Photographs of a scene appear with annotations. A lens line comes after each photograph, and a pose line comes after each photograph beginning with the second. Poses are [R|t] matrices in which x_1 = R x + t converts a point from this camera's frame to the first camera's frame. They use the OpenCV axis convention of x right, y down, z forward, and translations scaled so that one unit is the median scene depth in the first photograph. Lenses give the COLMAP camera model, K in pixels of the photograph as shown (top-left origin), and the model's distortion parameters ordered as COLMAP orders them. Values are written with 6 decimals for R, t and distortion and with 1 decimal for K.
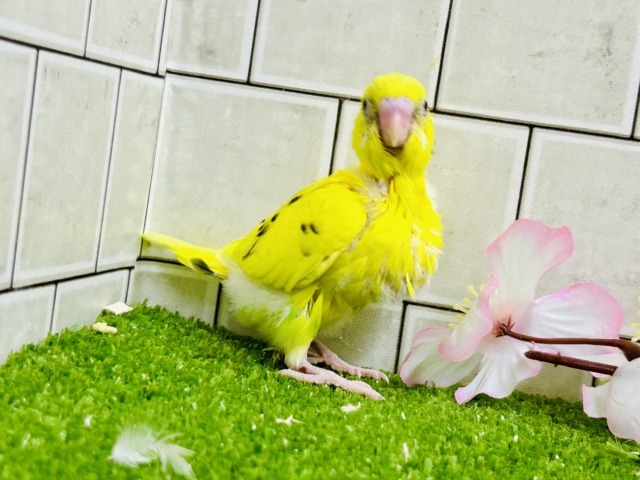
lens RADIAL K [[1343.6, 0, 320.0], [0, 1343.6, 240.0], [0, 0, 1]] dist [0.055075, 0.102251]
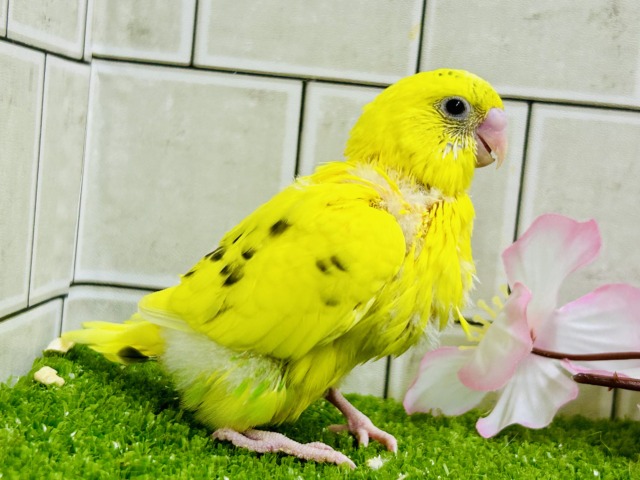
lens RADIAL K [[1289.4, 0, 320.0], [0, 1289.4, 240.0], [0, 0, 1]] dist [0.086914, -0.097028]
pose [[0.992281, -0.058358, 0.109422, -0.070727], [0.057118, 0.998263, 0.014444, -0.016451], [-0.110075, -0.008082, 0.993890, 0.197379]]
